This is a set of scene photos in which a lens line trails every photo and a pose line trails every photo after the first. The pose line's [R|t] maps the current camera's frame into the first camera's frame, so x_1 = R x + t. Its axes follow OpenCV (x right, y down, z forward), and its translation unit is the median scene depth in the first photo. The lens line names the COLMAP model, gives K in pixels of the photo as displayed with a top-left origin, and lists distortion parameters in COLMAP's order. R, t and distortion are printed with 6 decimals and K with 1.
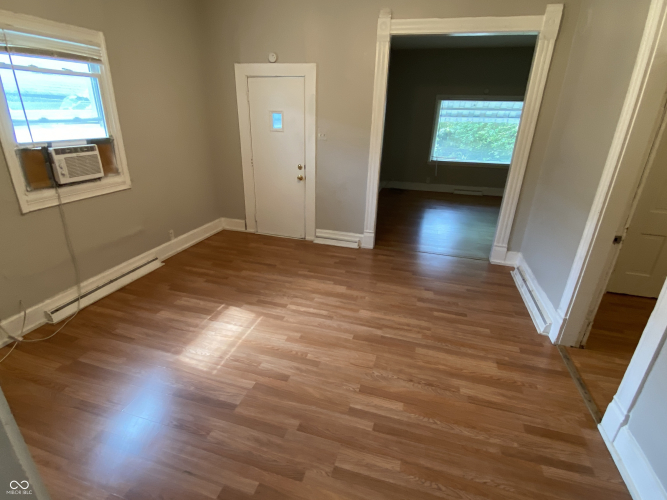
lens RADIAL K [[336.5, 0, 333.5], [0, 336.5, 250.0], [0, 0, 1]] dist [-0.003319, -0.000797]
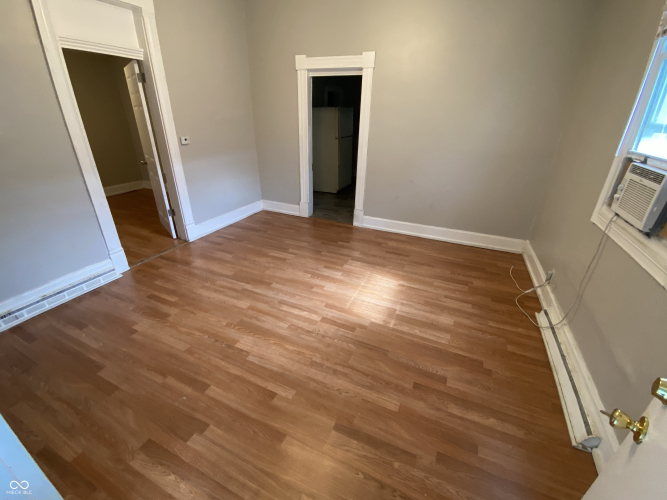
lens RADIAL K [[289.4, 0, 333.5], [0, 289.4, 250.0], [0, 0, 1]] dist [0.002455, -0.000029]
pose [[-0.988586, -0.106102, 0.106958, -0.254178], [0.004981, 0.686537, 0.727078, -0.571146], [-0.150575, 0.719311, -0.678173, 1.498855]]
